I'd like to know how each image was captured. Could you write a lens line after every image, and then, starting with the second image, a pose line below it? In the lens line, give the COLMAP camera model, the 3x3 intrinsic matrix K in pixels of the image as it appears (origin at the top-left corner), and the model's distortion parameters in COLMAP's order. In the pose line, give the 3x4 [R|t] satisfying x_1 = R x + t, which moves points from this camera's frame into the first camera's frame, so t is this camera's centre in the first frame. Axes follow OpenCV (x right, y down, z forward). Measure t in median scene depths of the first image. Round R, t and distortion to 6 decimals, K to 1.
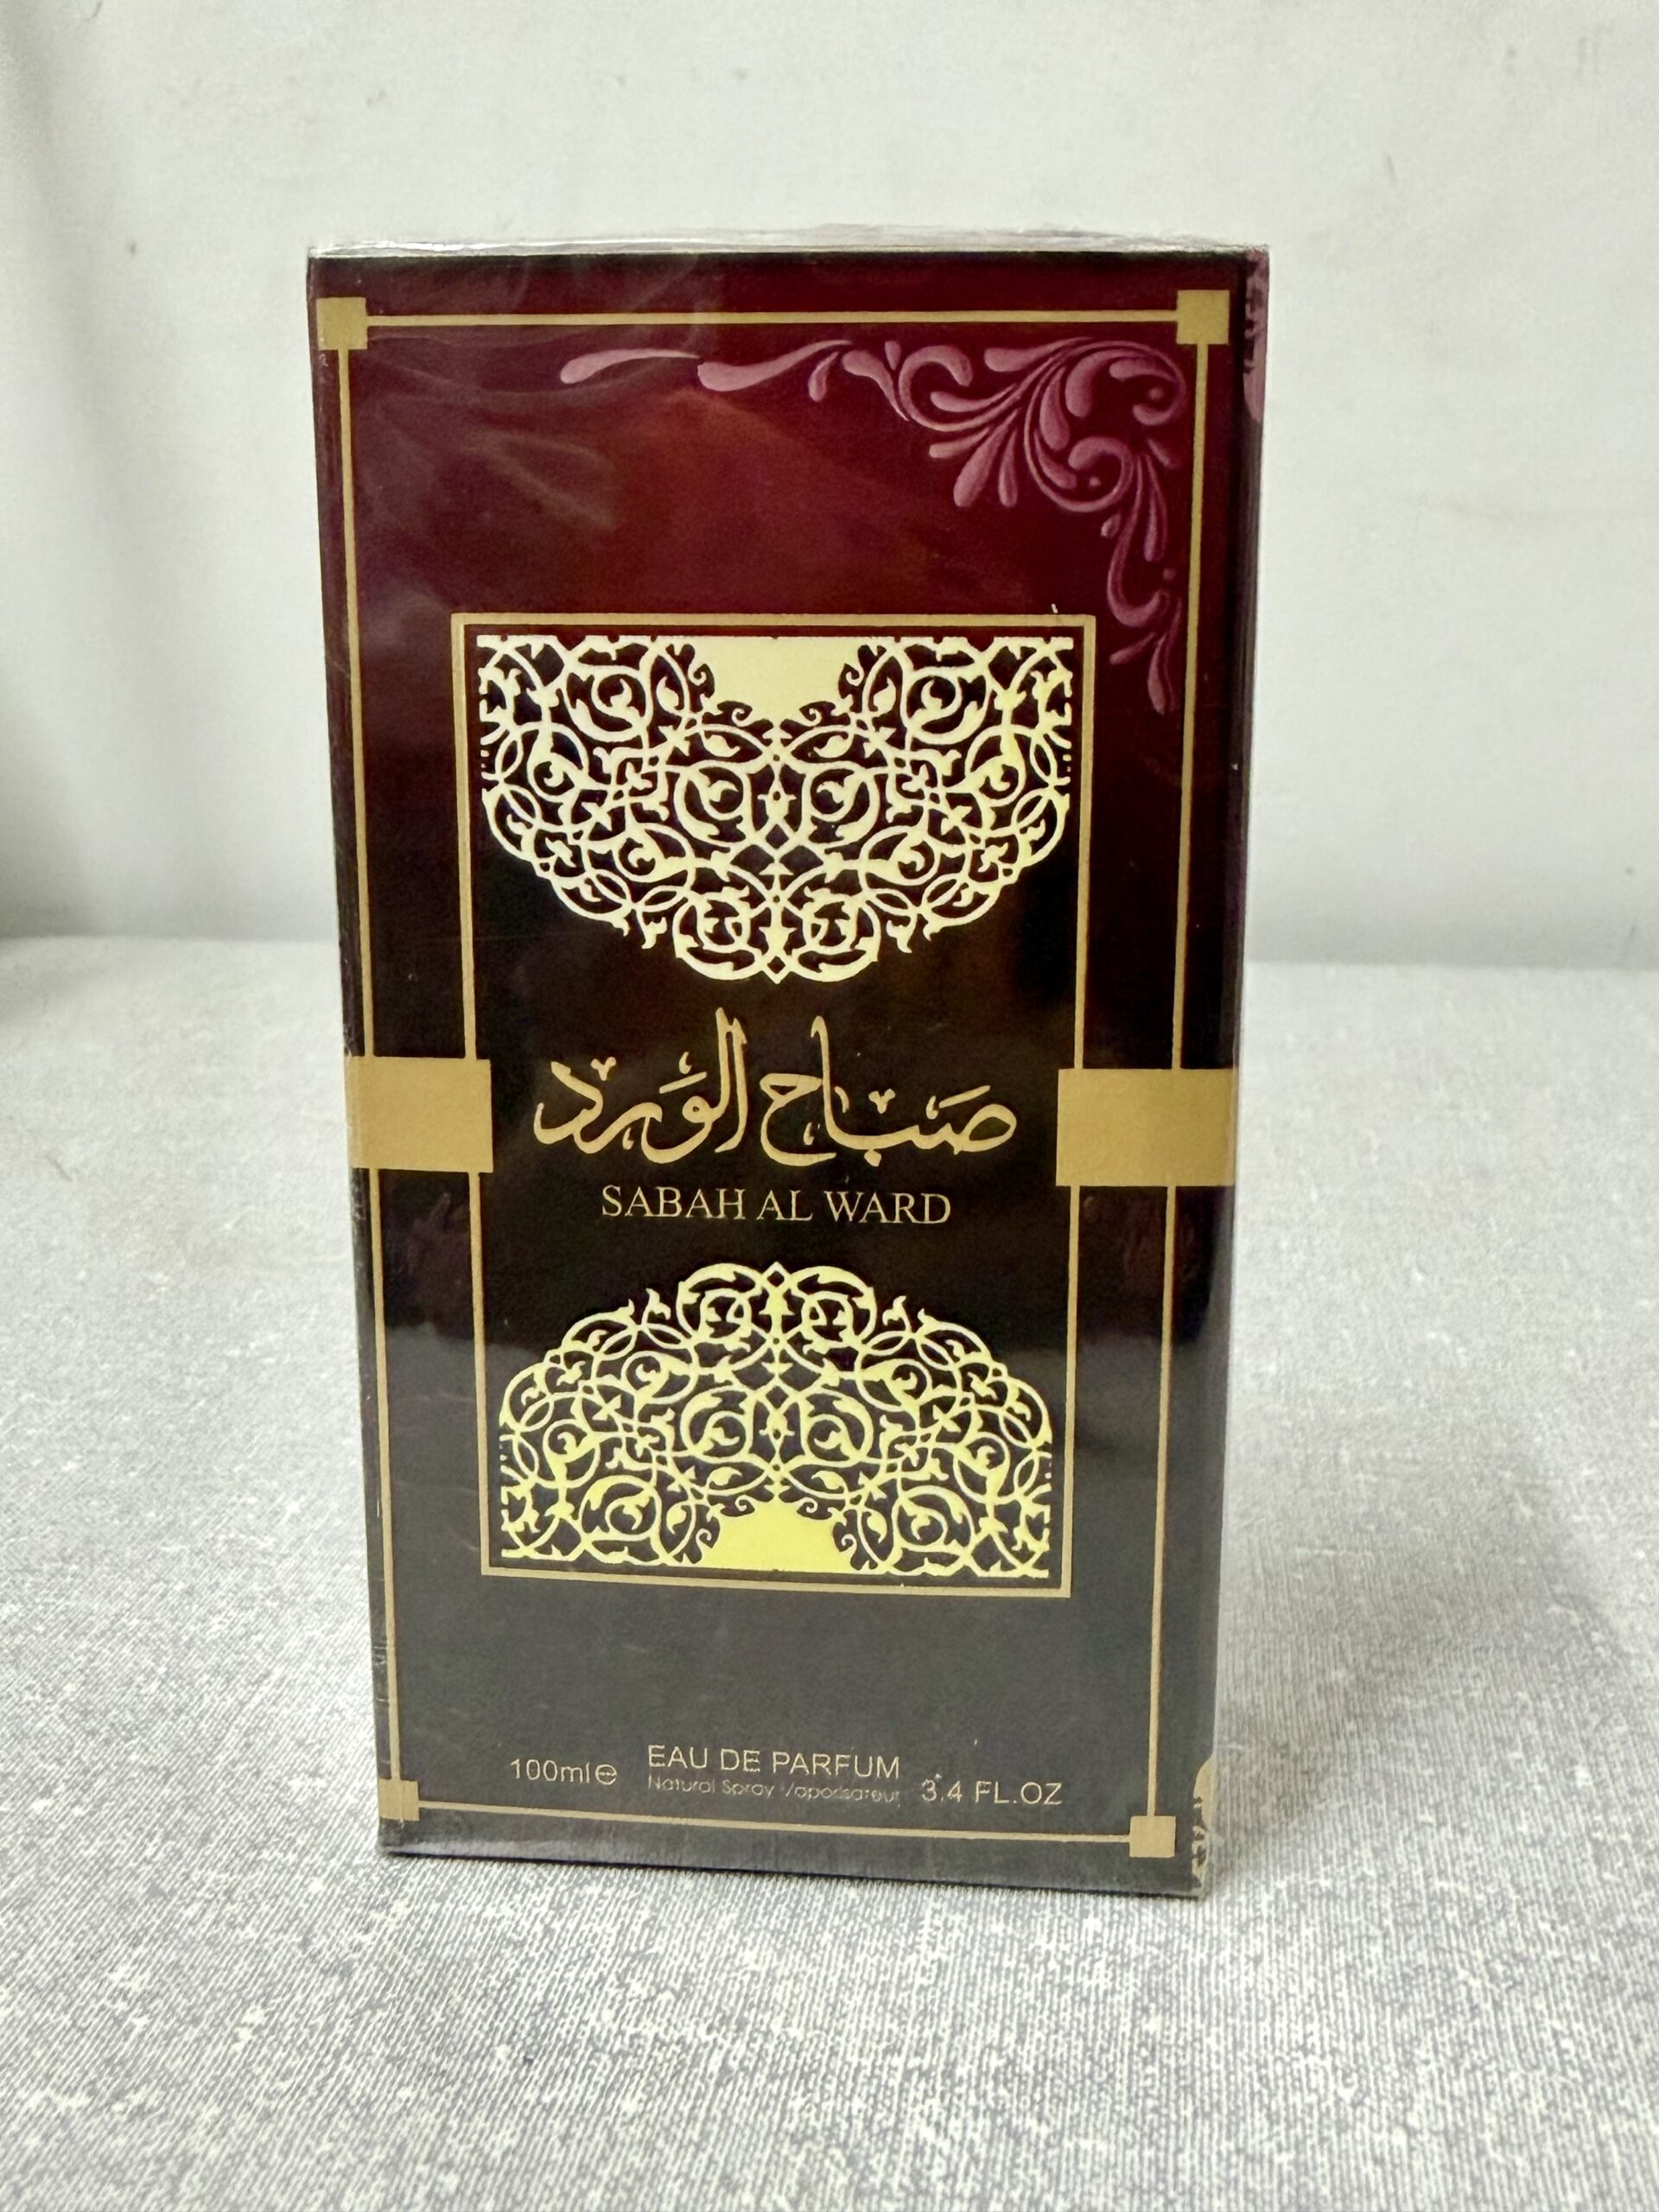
lens RADIAL K [[2262.7, 0, 831.6], [0, 2262.7, 1098.0], [0, 0, 1]] dist [0.018118, 0.000000]
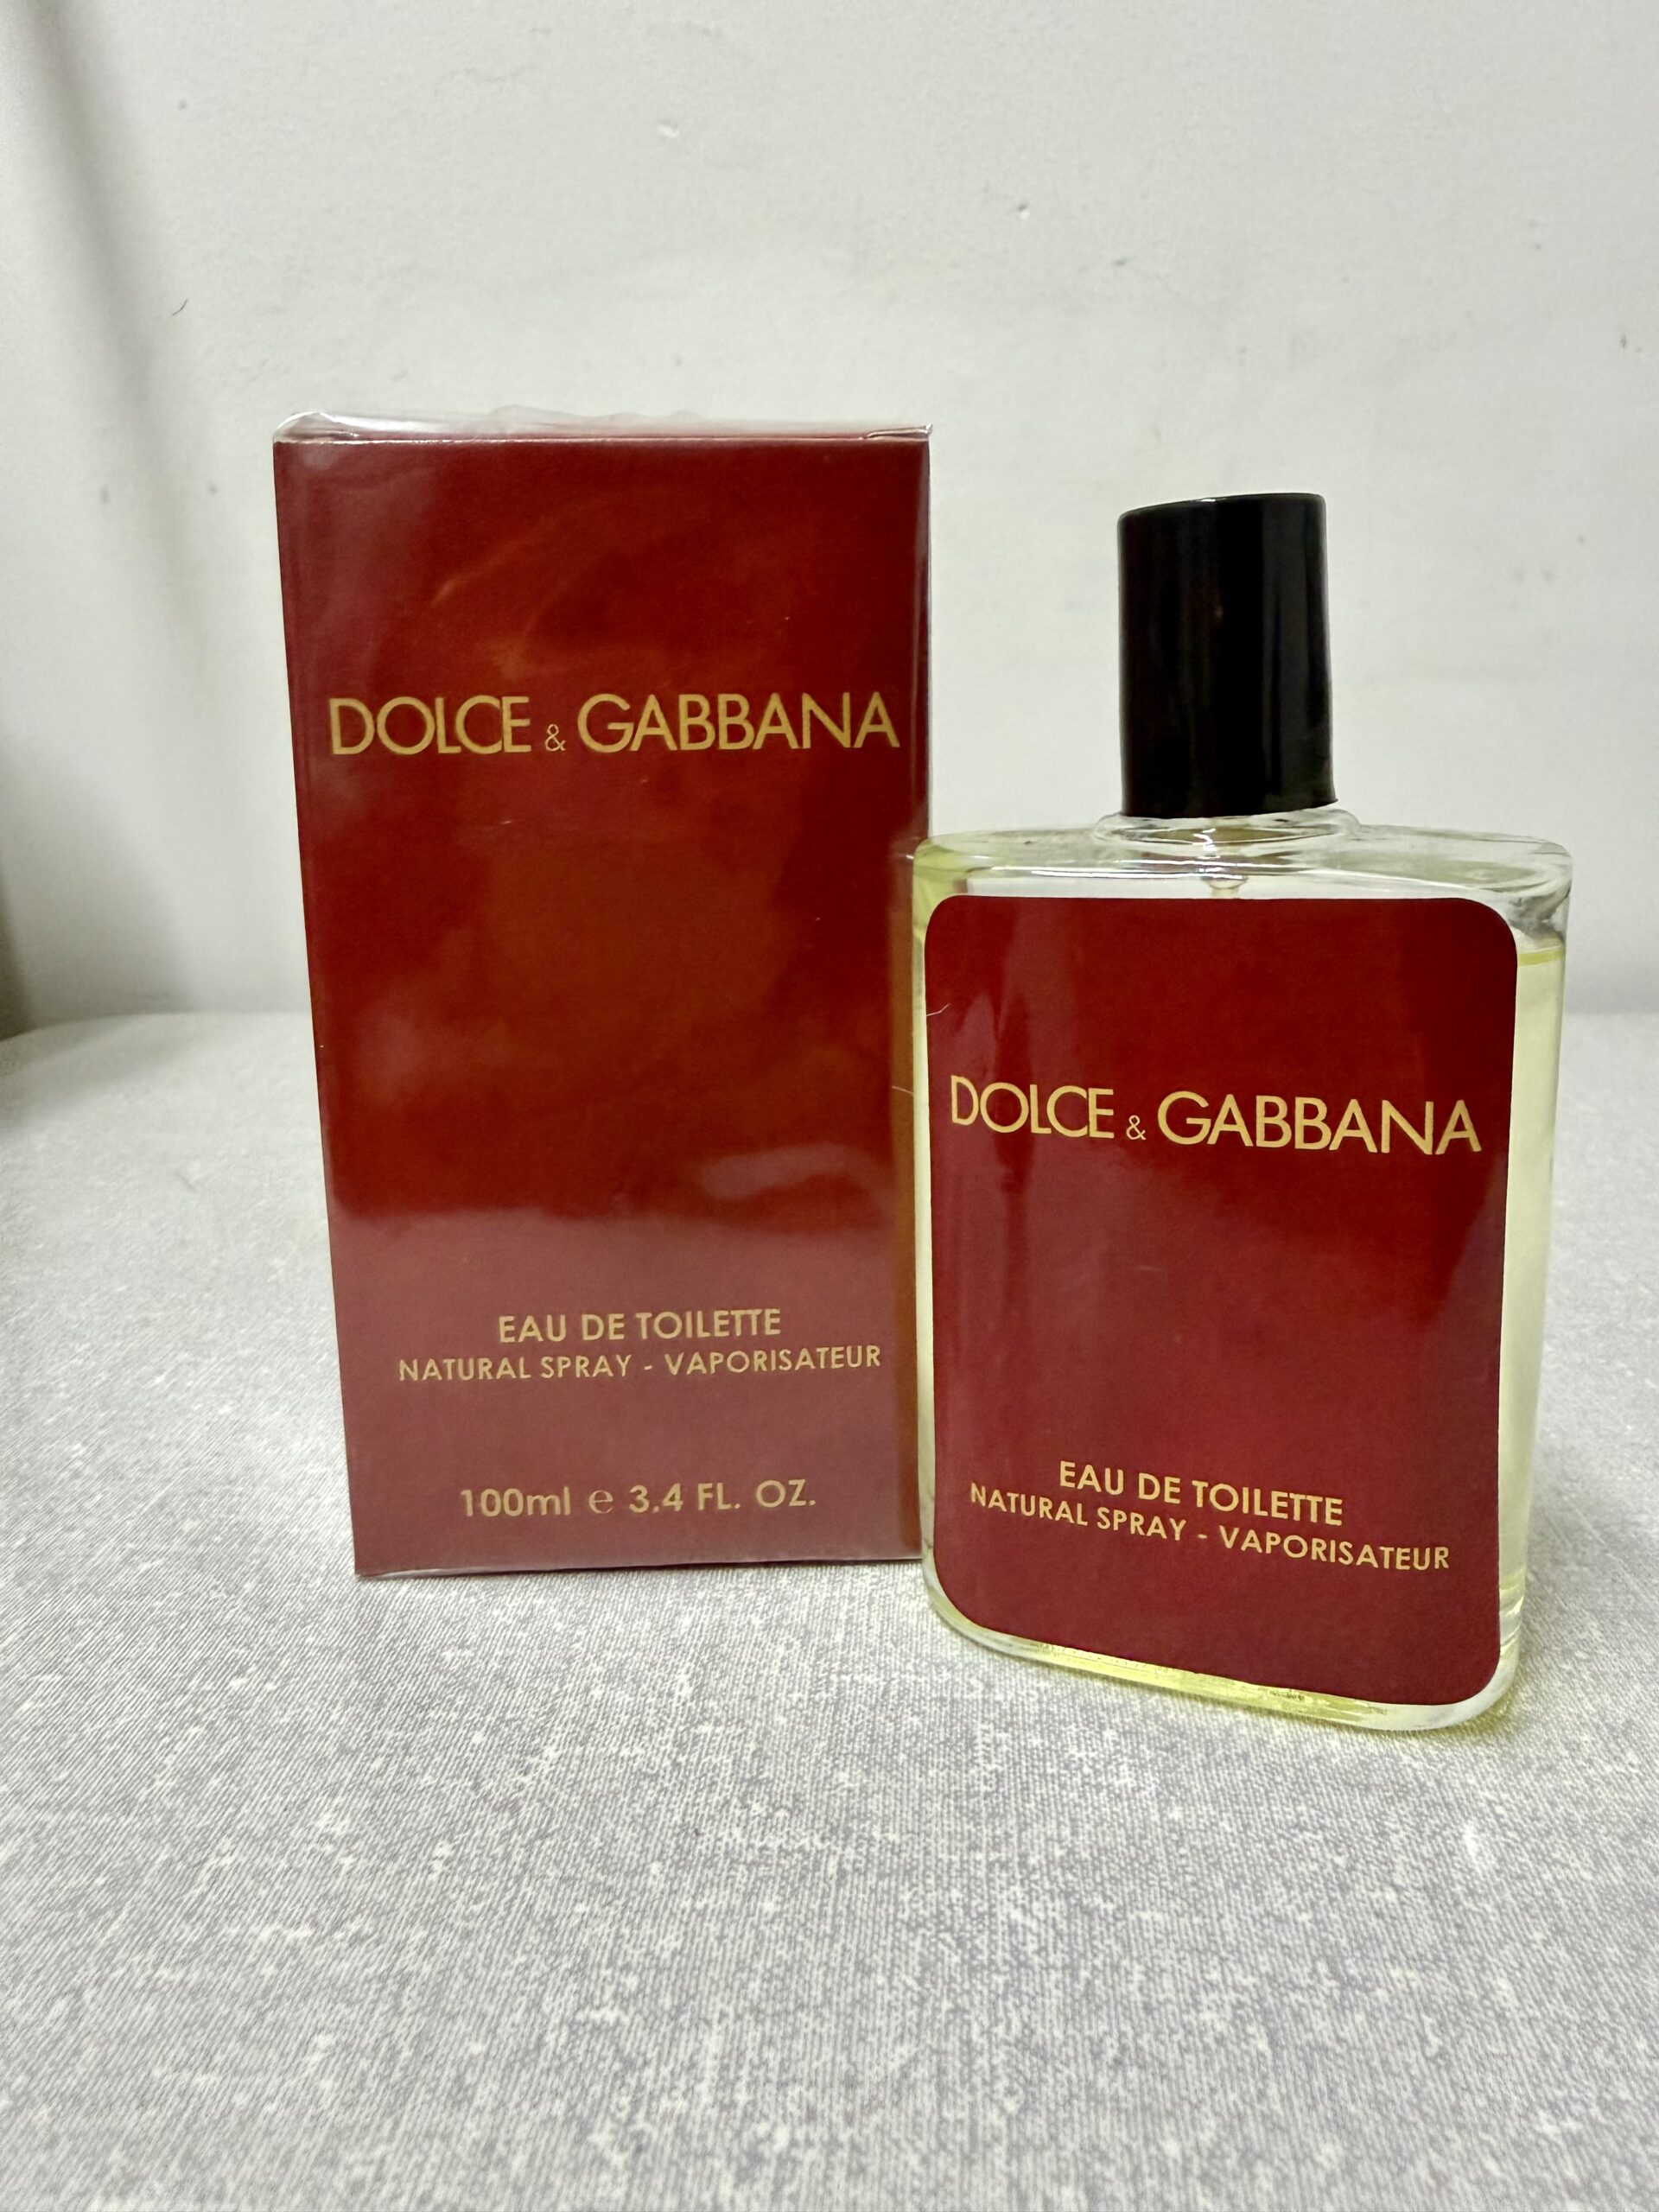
lens RADIAL K [[1632.0, 0, 842.0], [0, 1632.0, 1120.0], [0, 0, 1]] dist [0.018189, -0.007193]
pose [[0.996445, -0.024268, 0.080670, -0.098571], [0.025043, 0.999649, -0.008604, 0.028853], [-0.080433, 0.010594, 0.996704, 0.107966]]
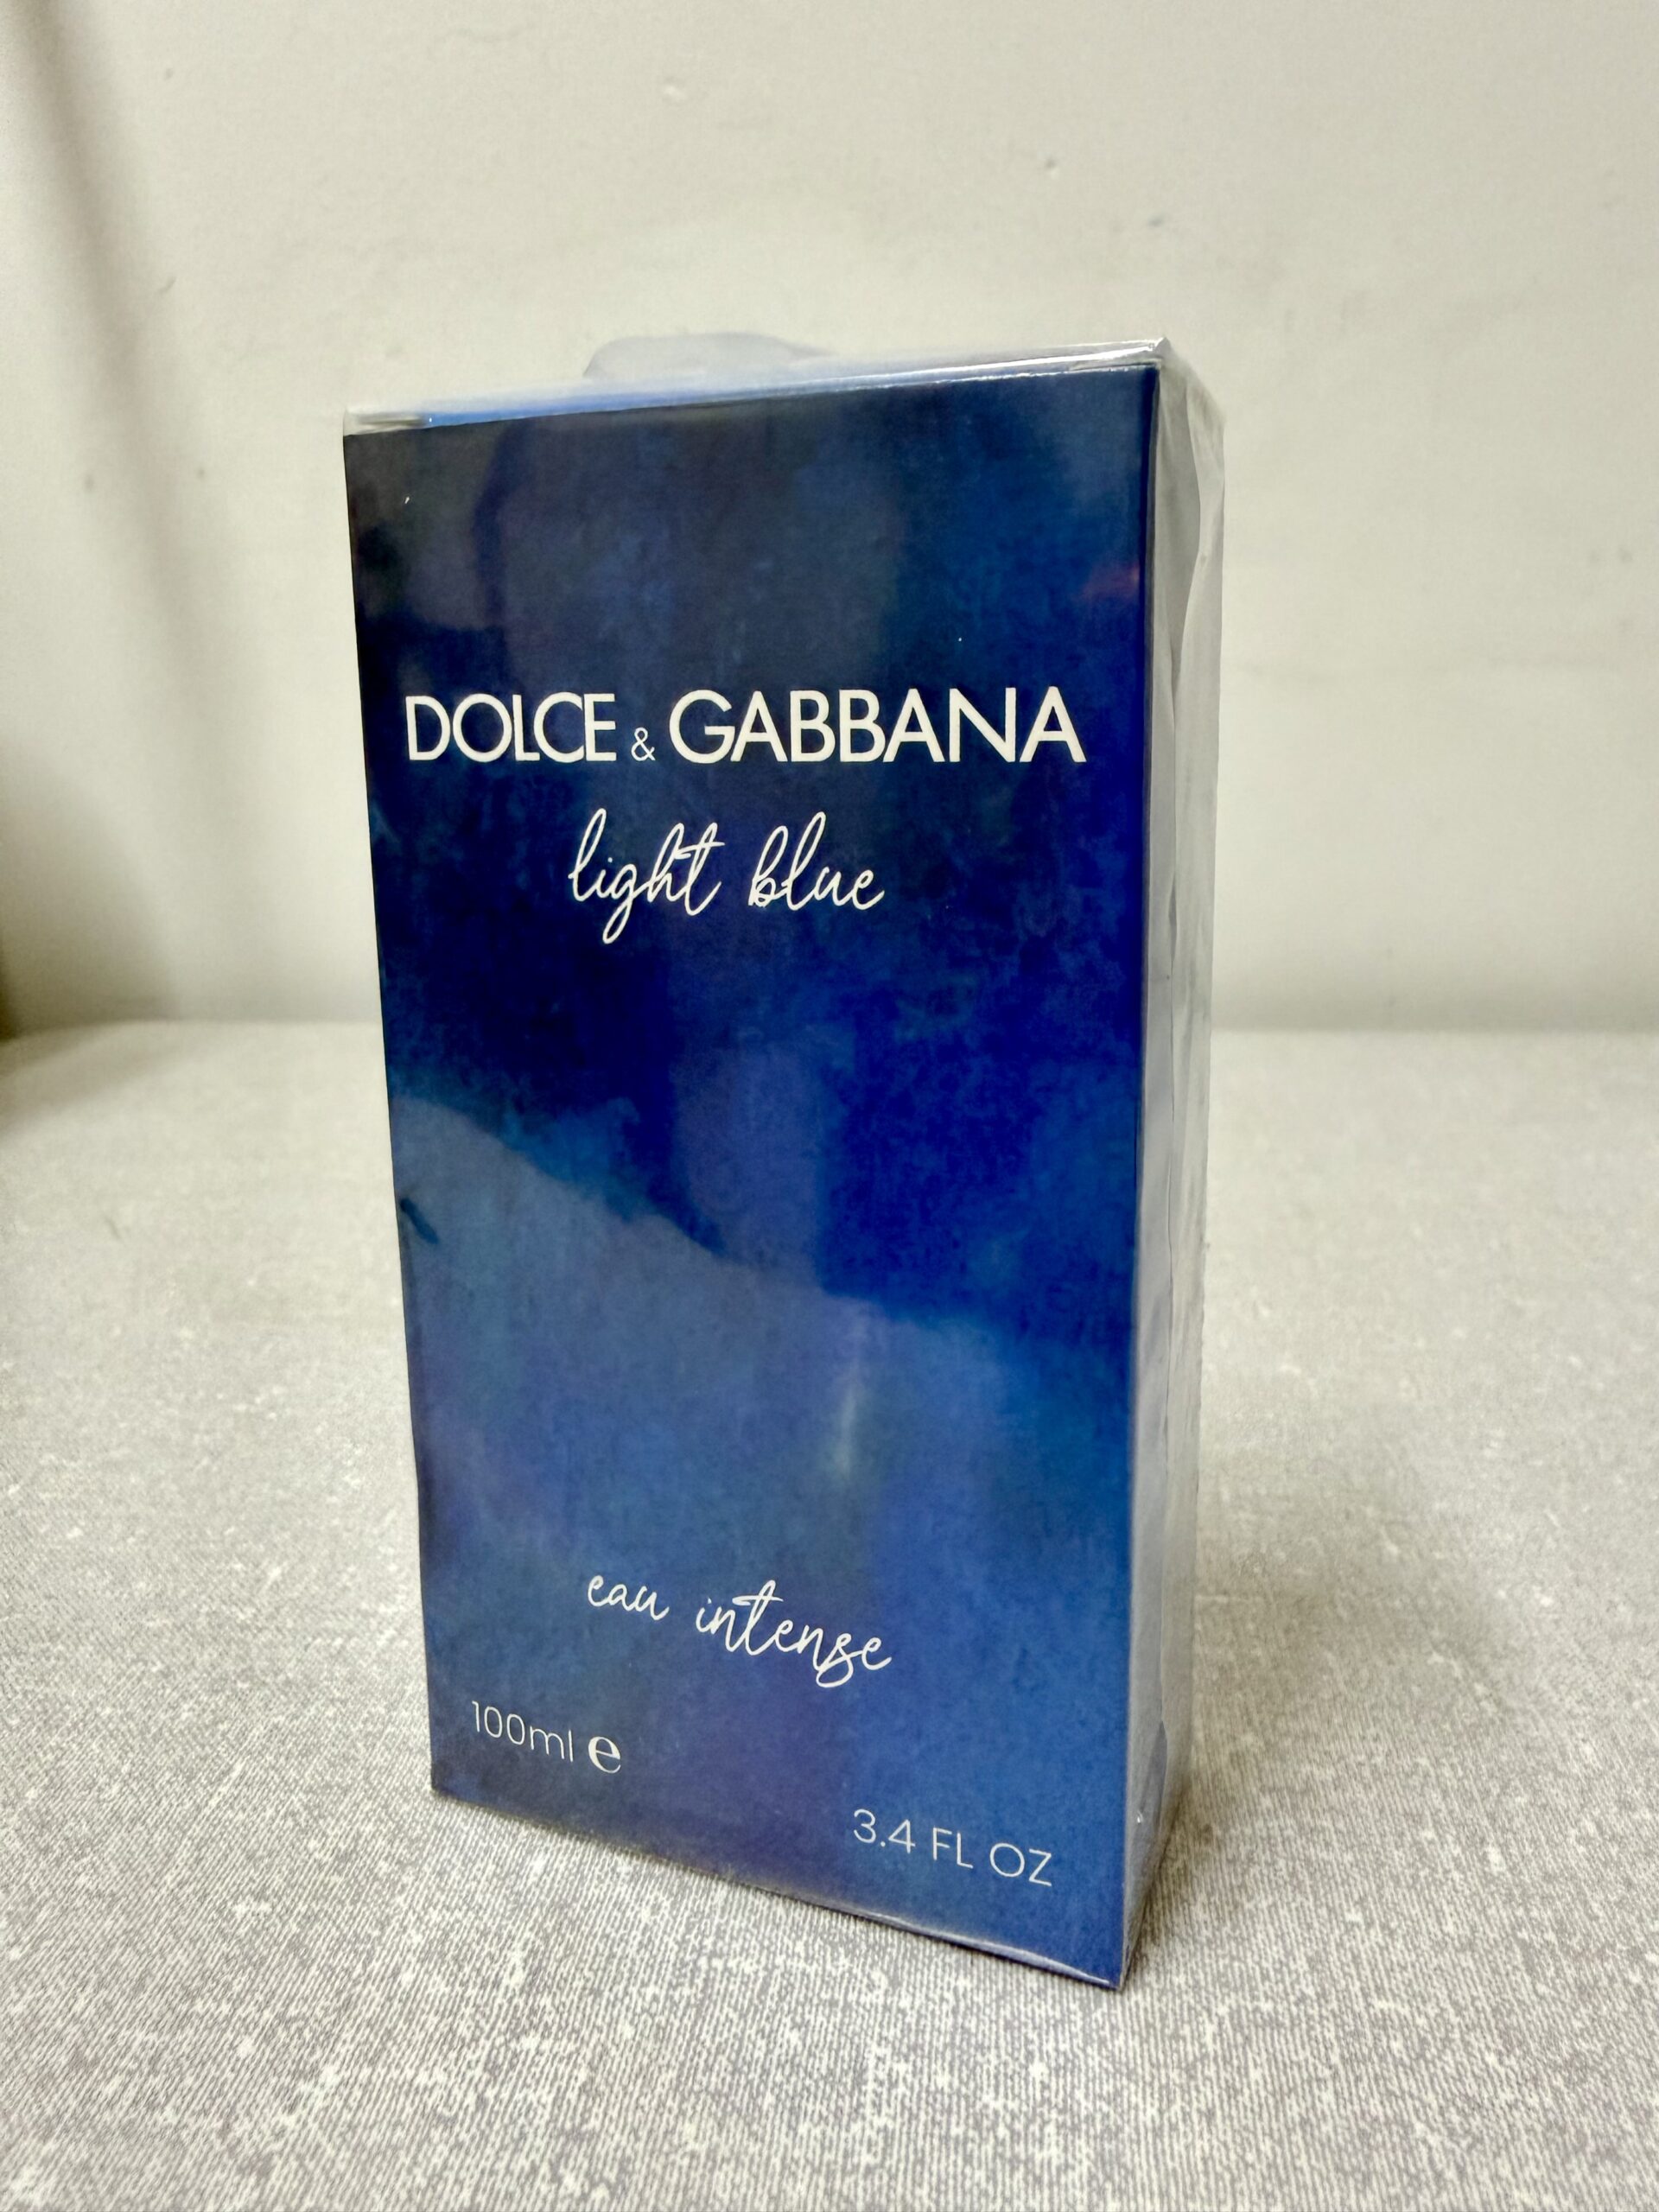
lens RADIAL K [[1632.0, 0, 822.5], [0, 1632.0, 1094.7], [0, 0, 1]] dist [0.018189, -0.007193]
pose [[0.999355, -0.014762, 0.032741, 0.004236], [0.015067, 0.999845, -0.009063, -0.055048], [-0.032602, 0.009551, 0.999423, 0.290431]]
